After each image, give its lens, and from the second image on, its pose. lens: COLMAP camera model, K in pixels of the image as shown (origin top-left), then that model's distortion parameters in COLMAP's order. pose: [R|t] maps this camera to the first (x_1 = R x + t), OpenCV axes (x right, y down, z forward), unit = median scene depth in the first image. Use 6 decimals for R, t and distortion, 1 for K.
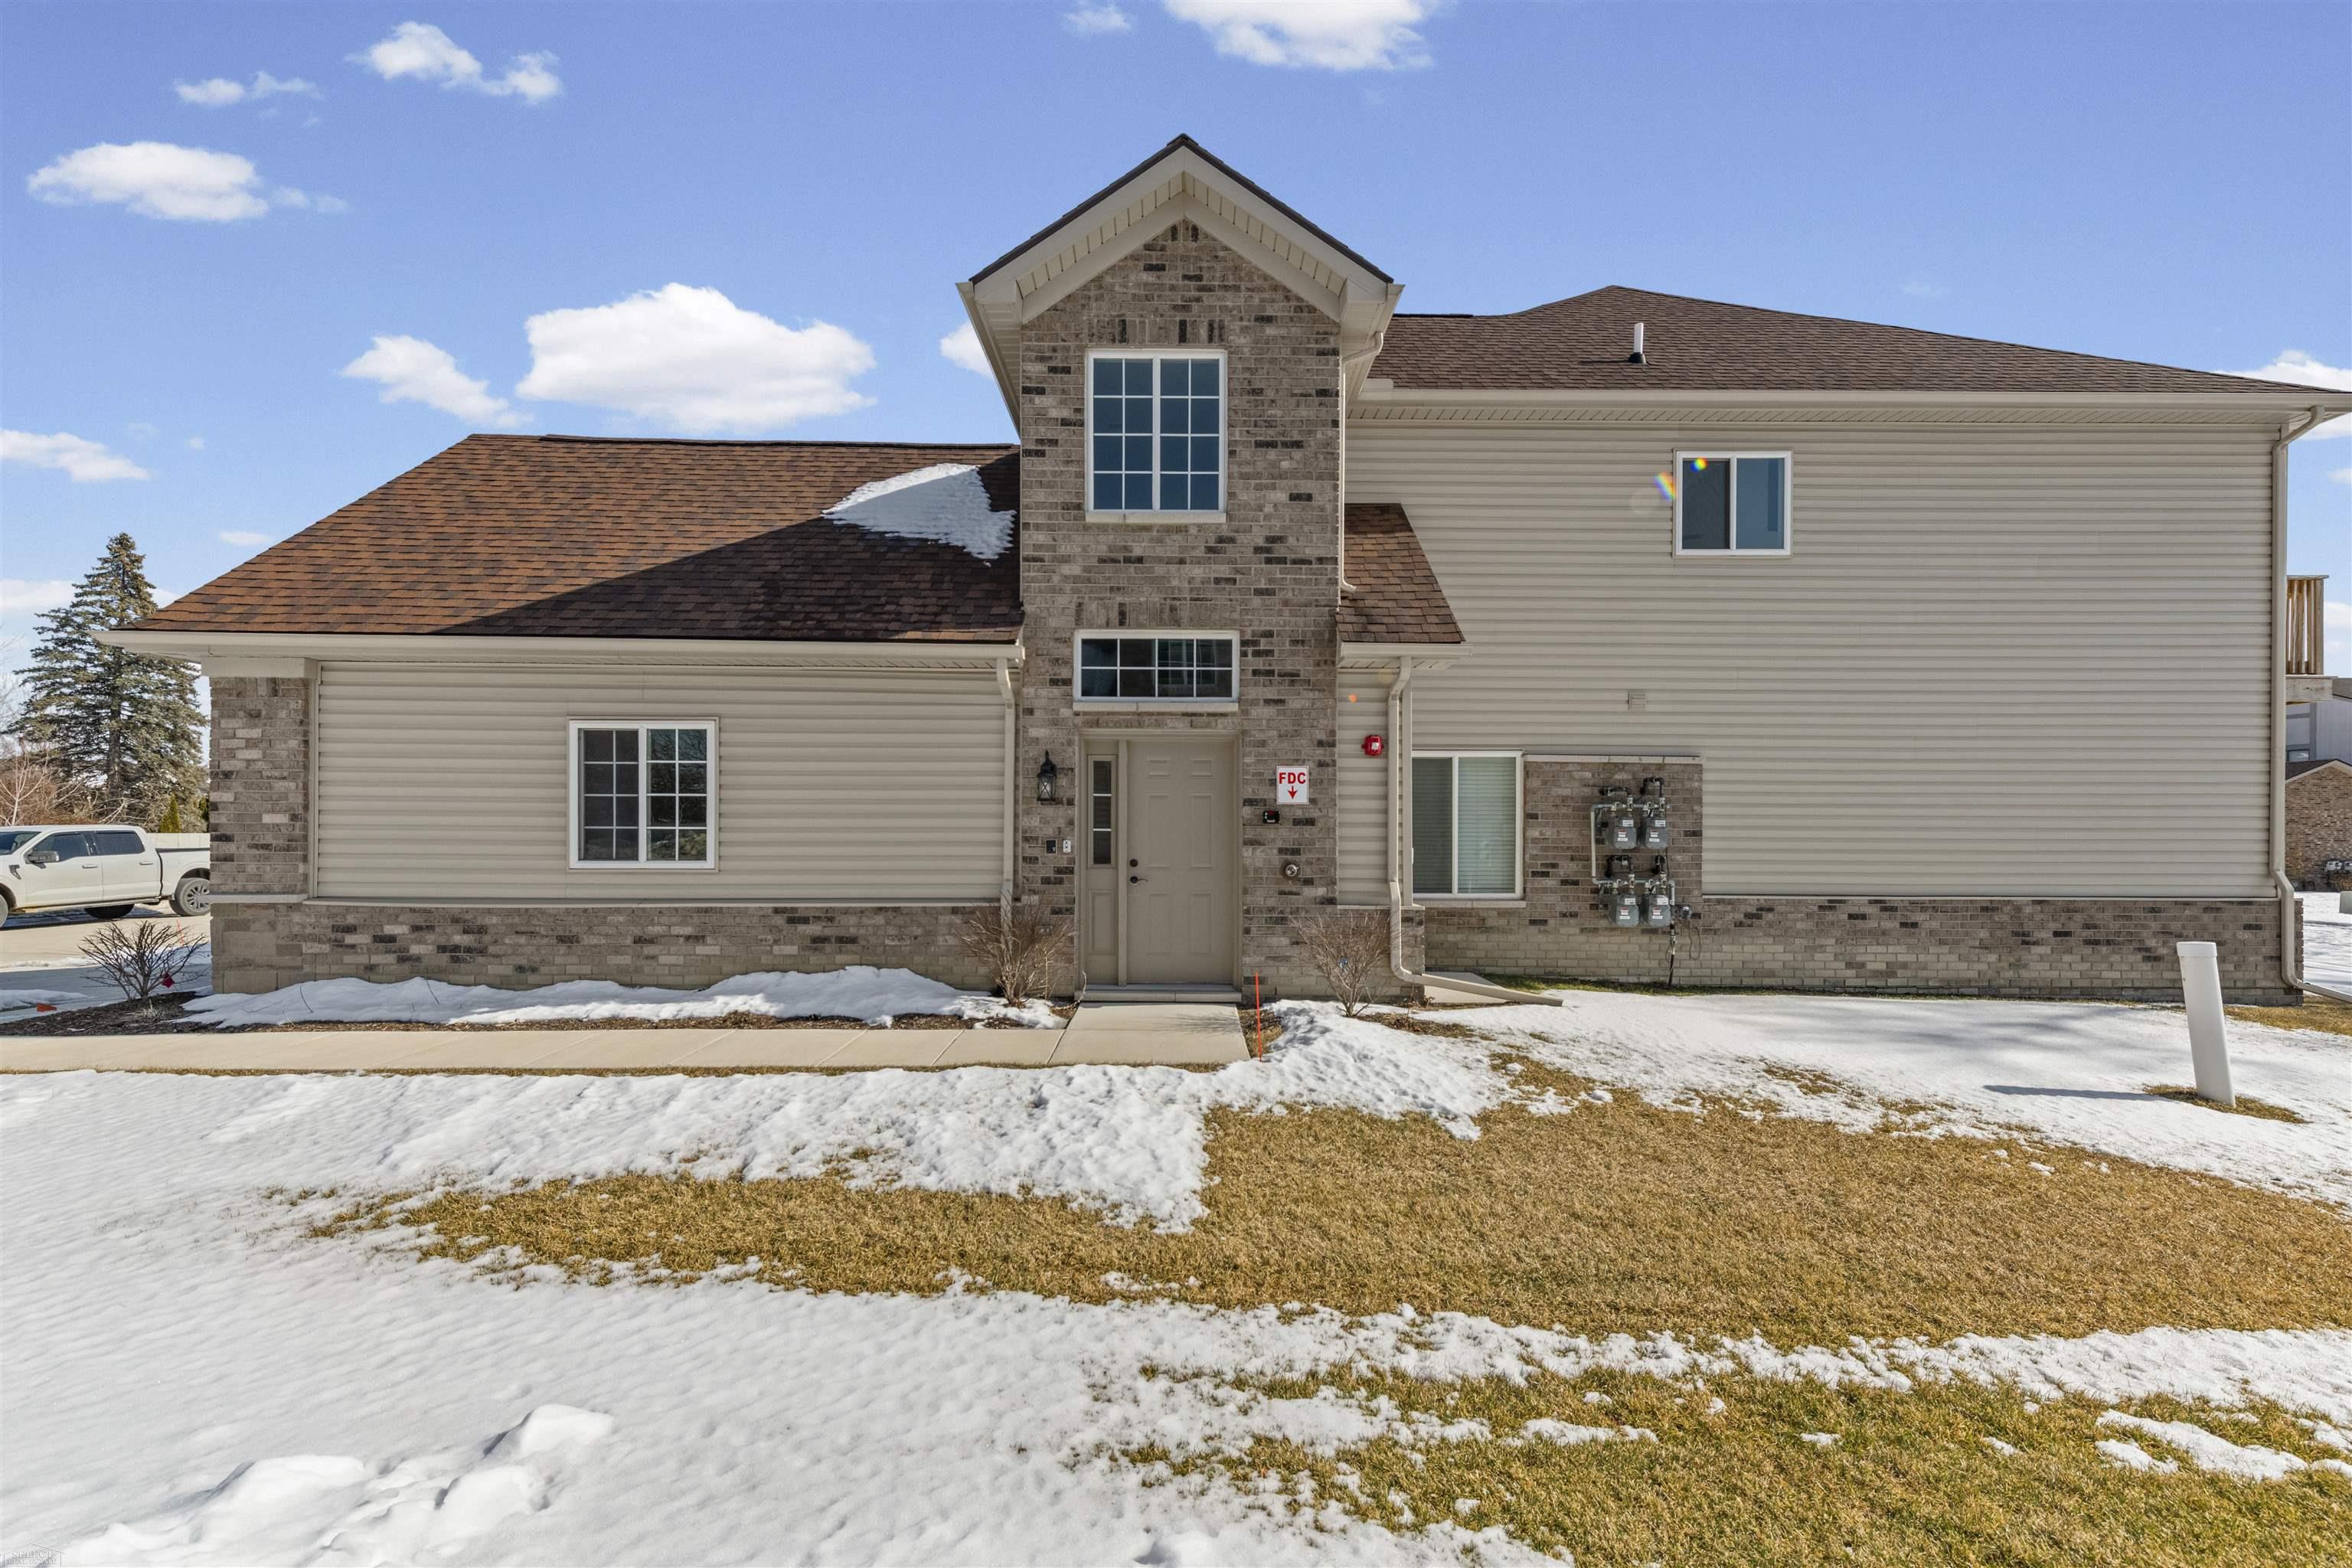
lens RADIAL K [[950.1, 0, 1191.6], [0, 950.1, 821.8], [0, 0, 1]] dist [0.013396, 0.000288]
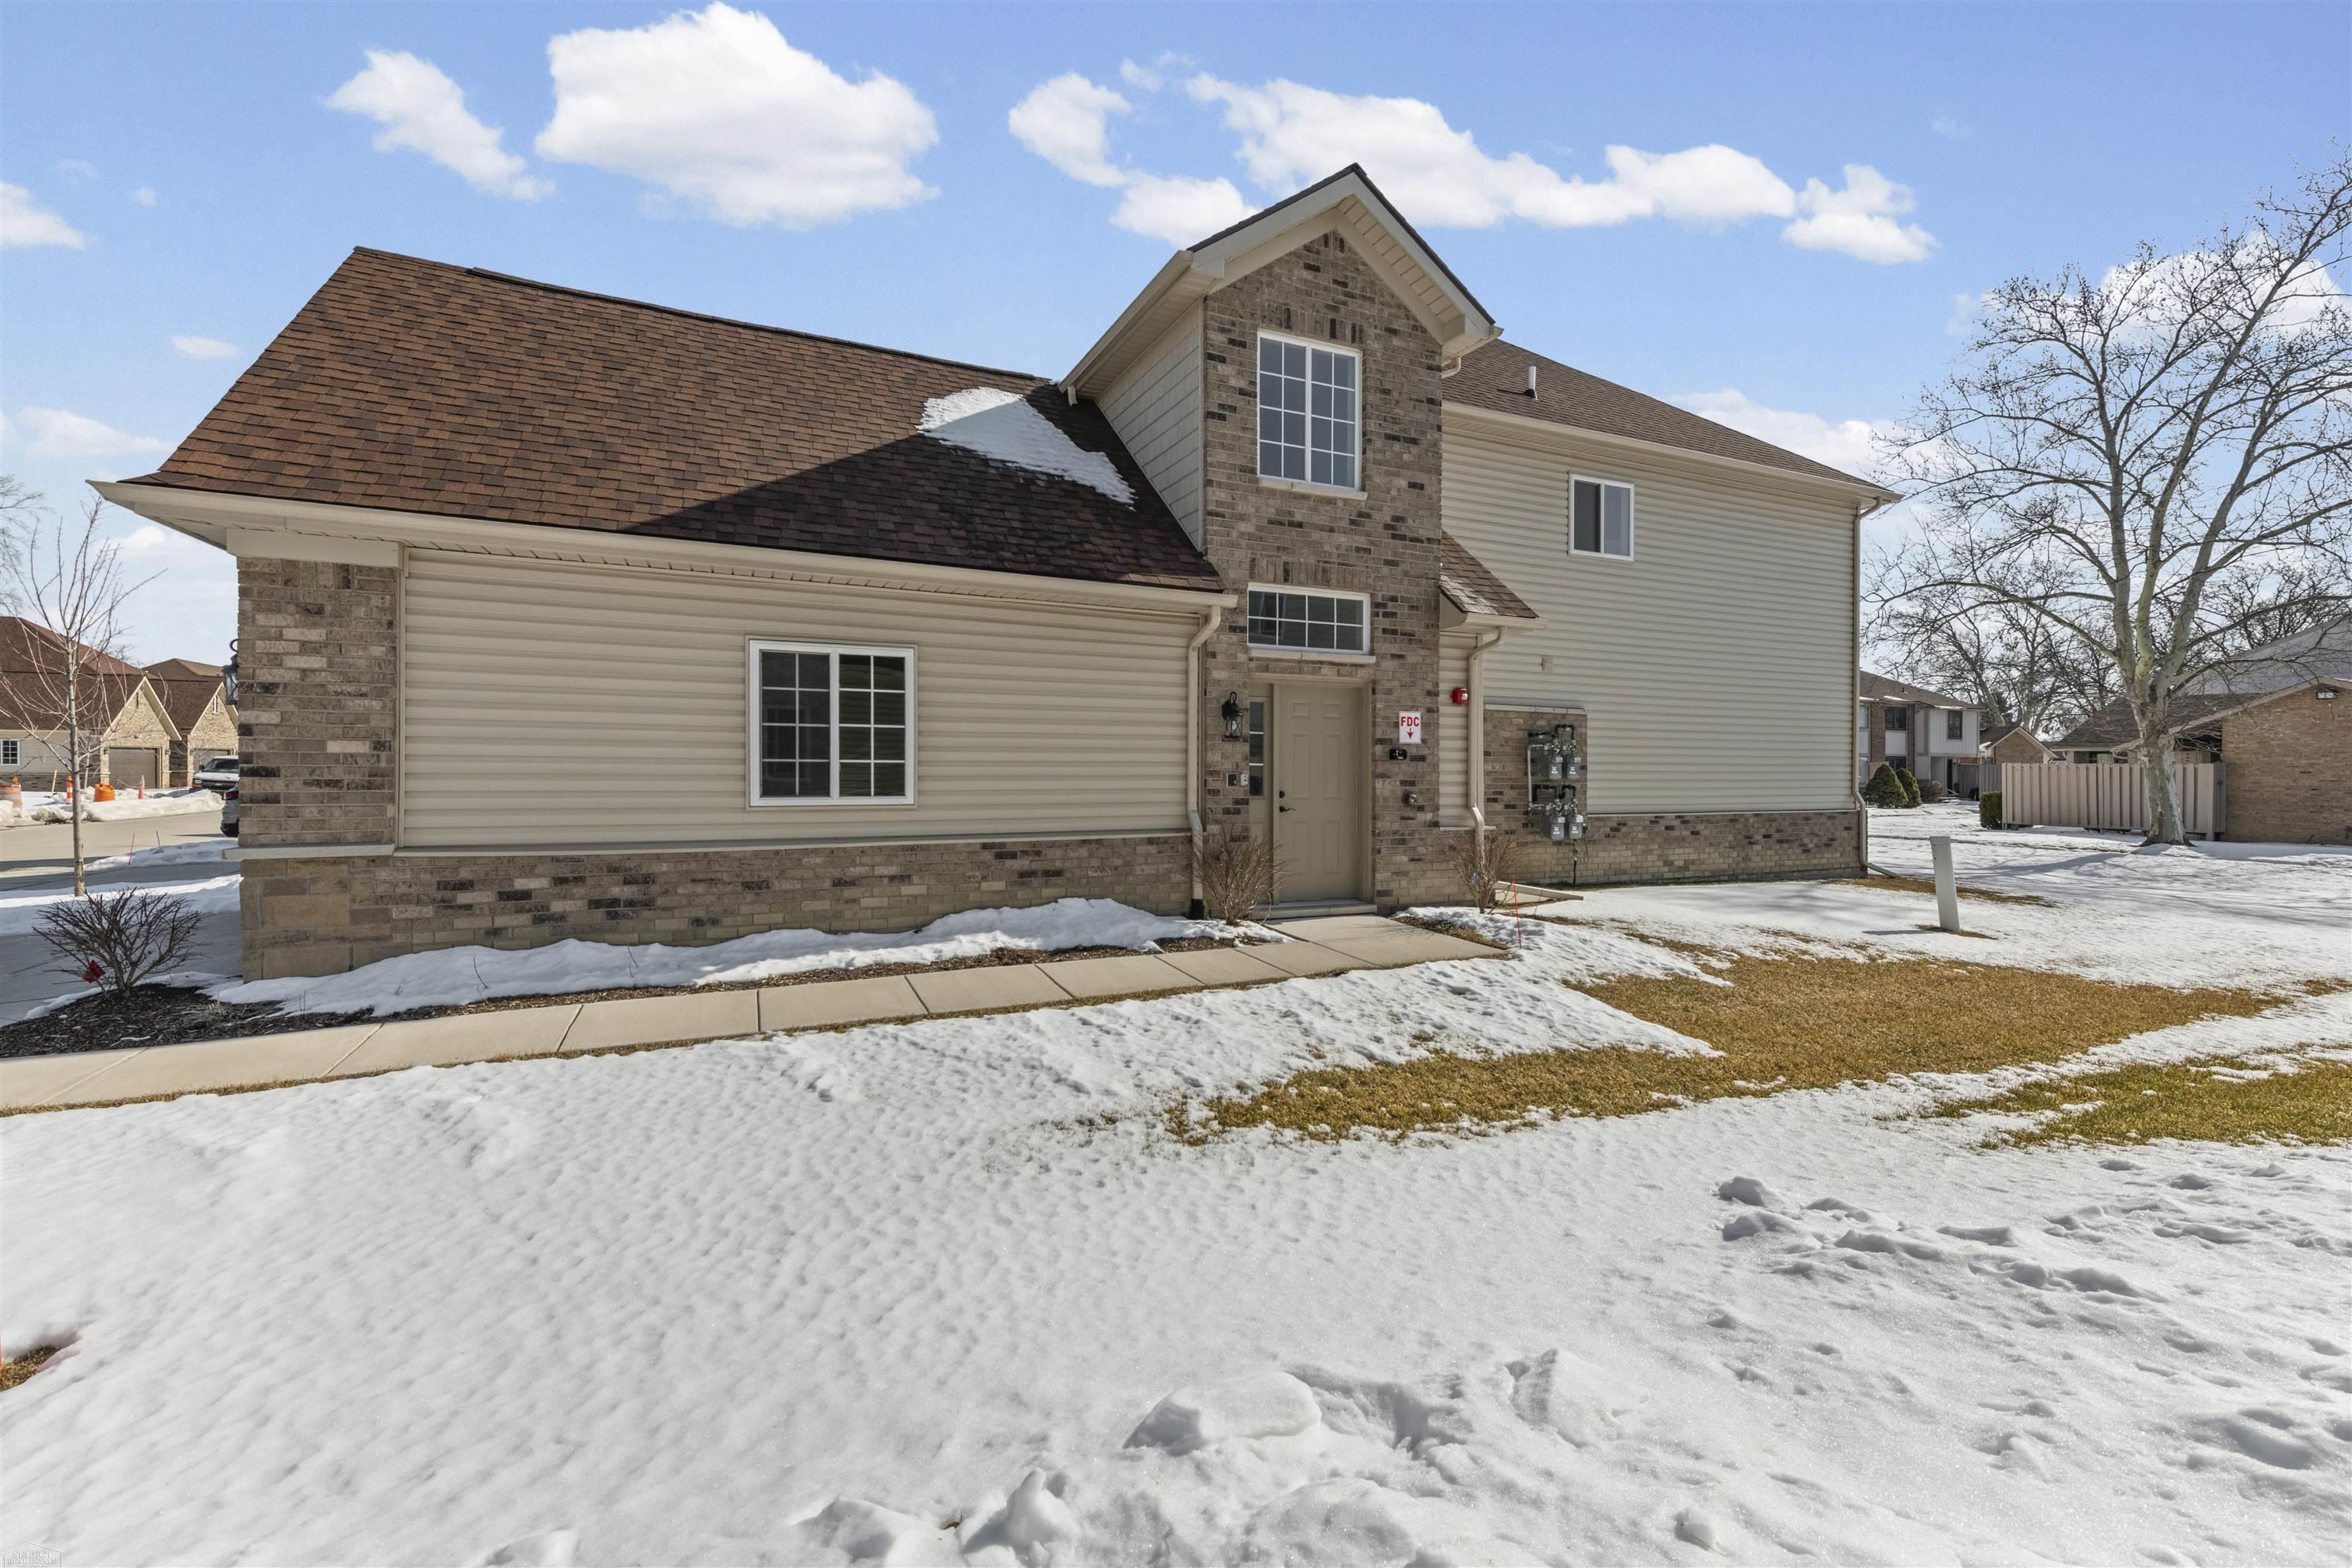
lens RADIAL K [[978.0, 0, 1179.0], [0, 978.0, 753.1], [0, 0, 1]] dist [0.014016, -0.000043]
pose [[0.910865, 0.007602, 0.412633, -0.658528], [-0.008798, 0.999961, 0.000998, -0.004964], [-0.412610, -0.004539, 0.910897, 0.002905]]
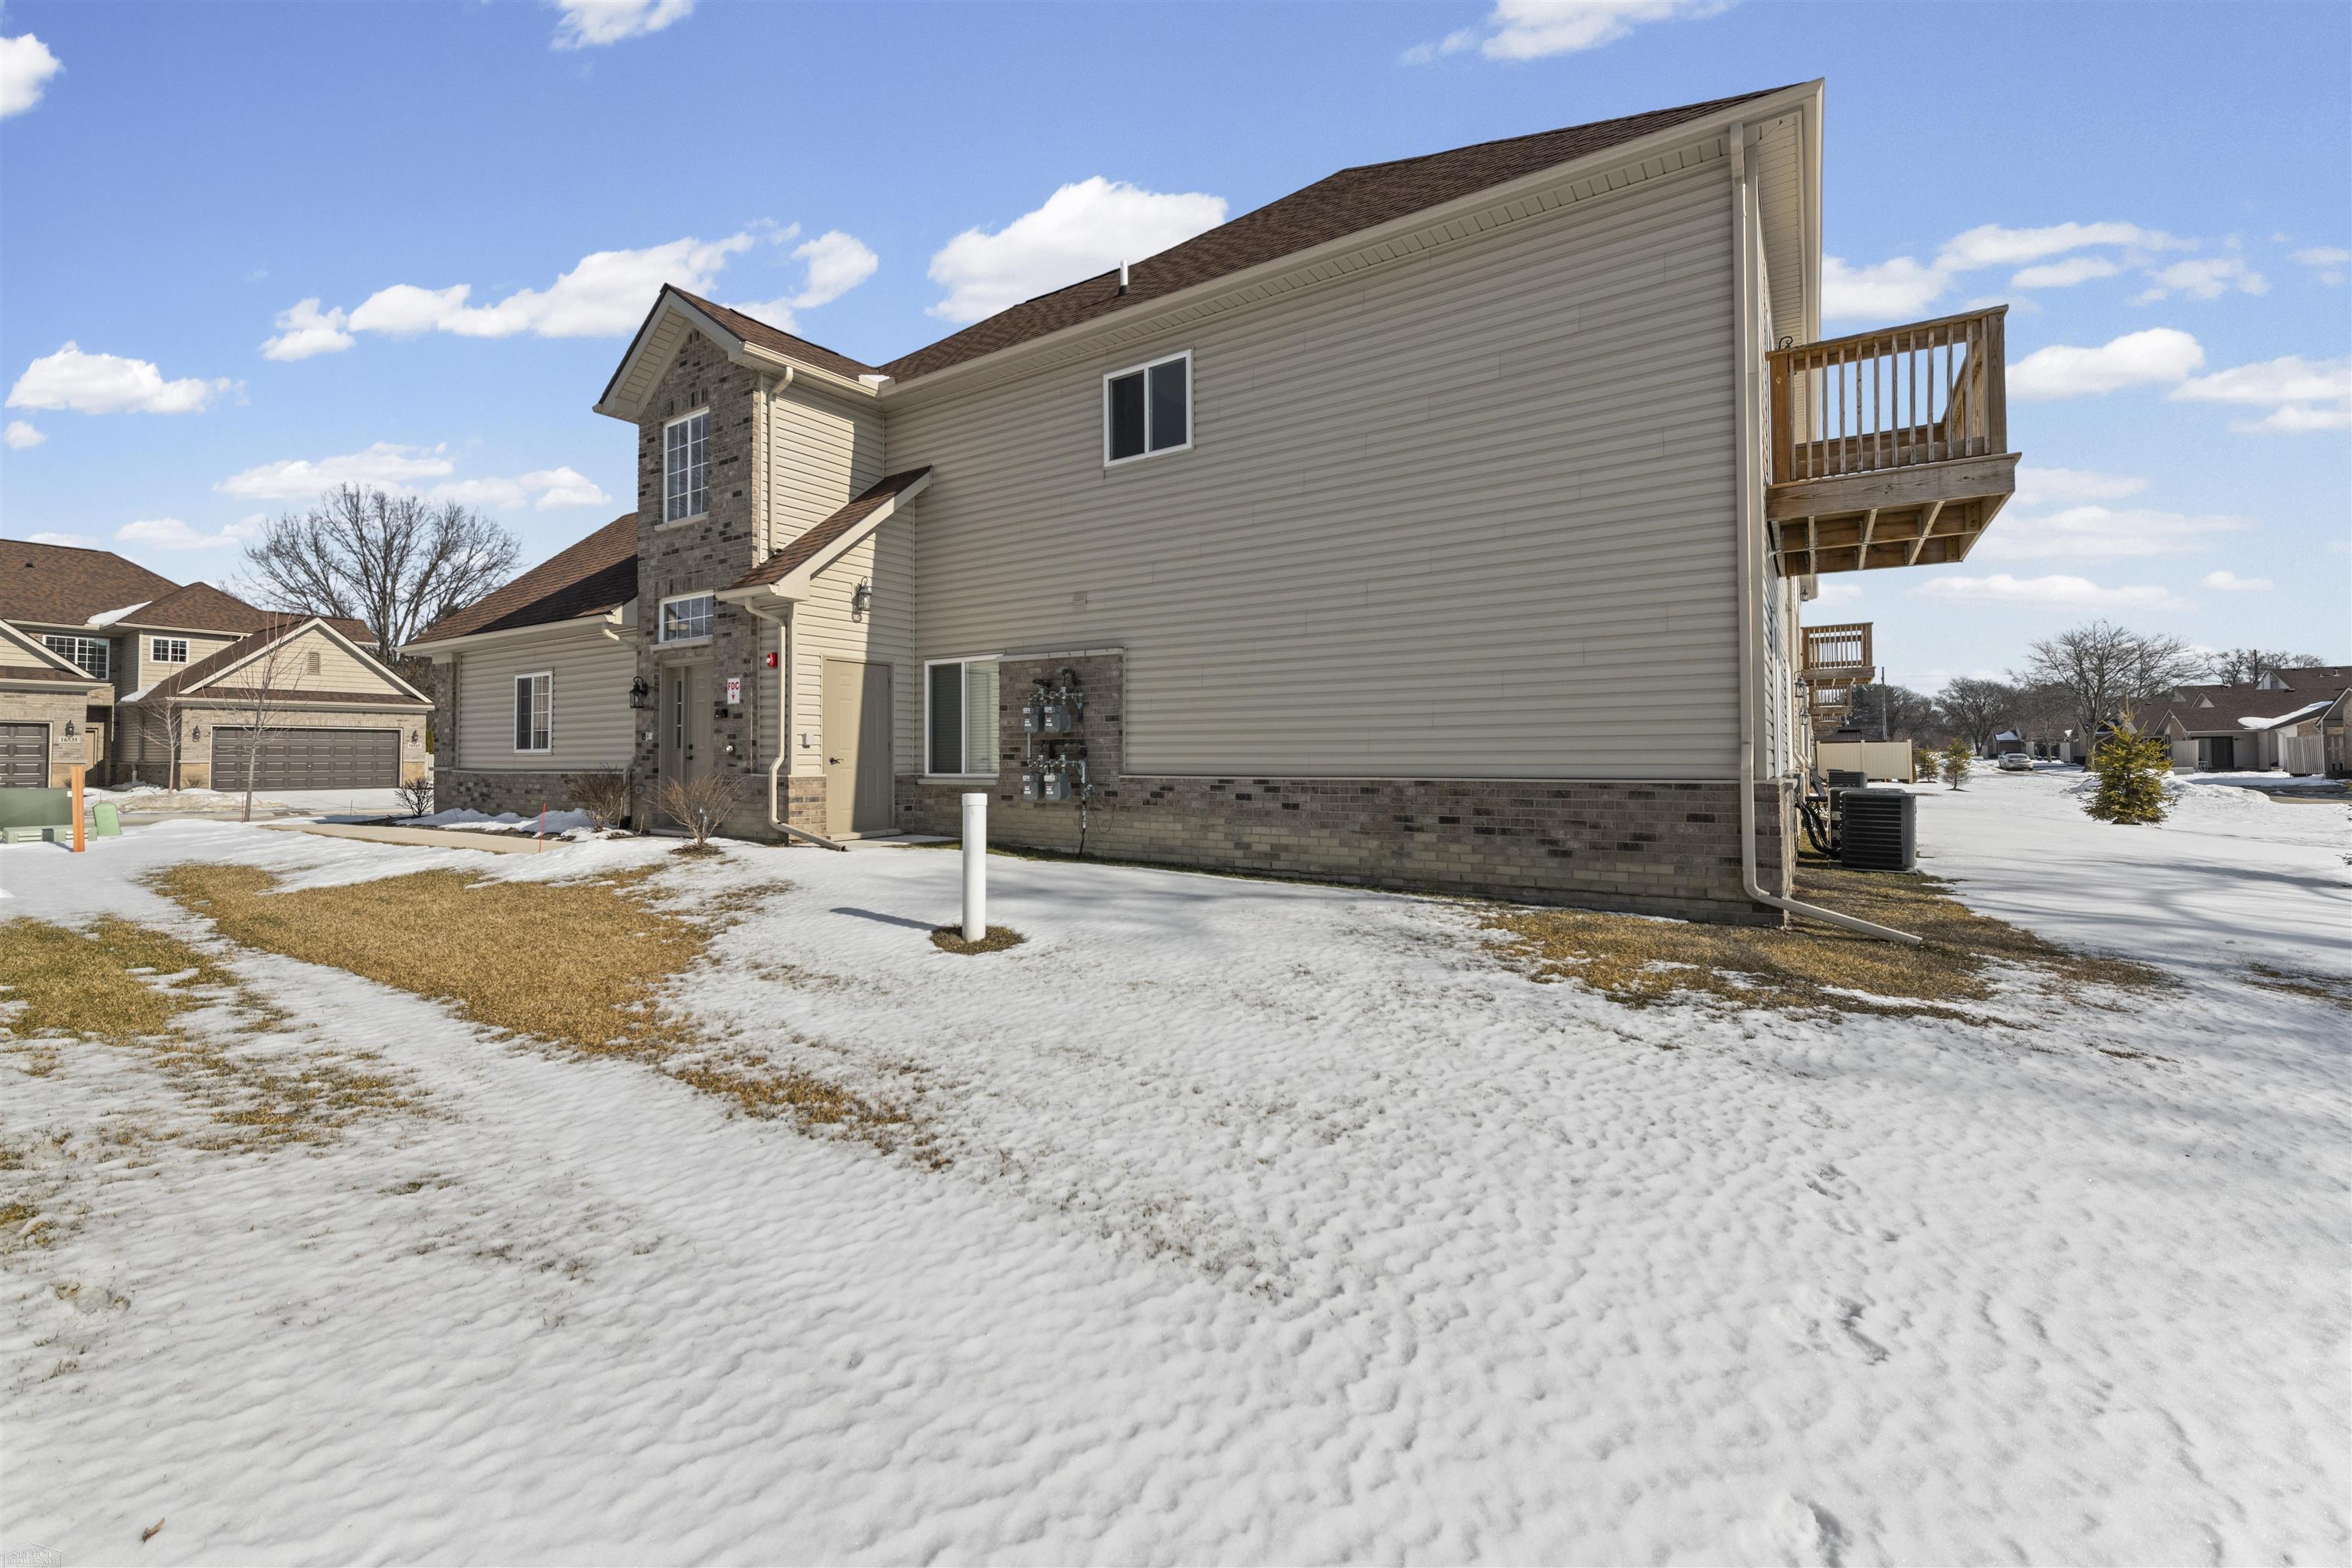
lens RADIAL K [[956.3, 0, 1144.1], [0, 956.3, 722.2], [0, 0, 1]] dist [0.014116, 0.000048]
pose [[0.821350, -0.028151, -0.569730, 1.453452], [0.012819, 0.999440, -0.030903, 0.062877], [0.570281, 0.018079, 0.821251, 0.151019]]
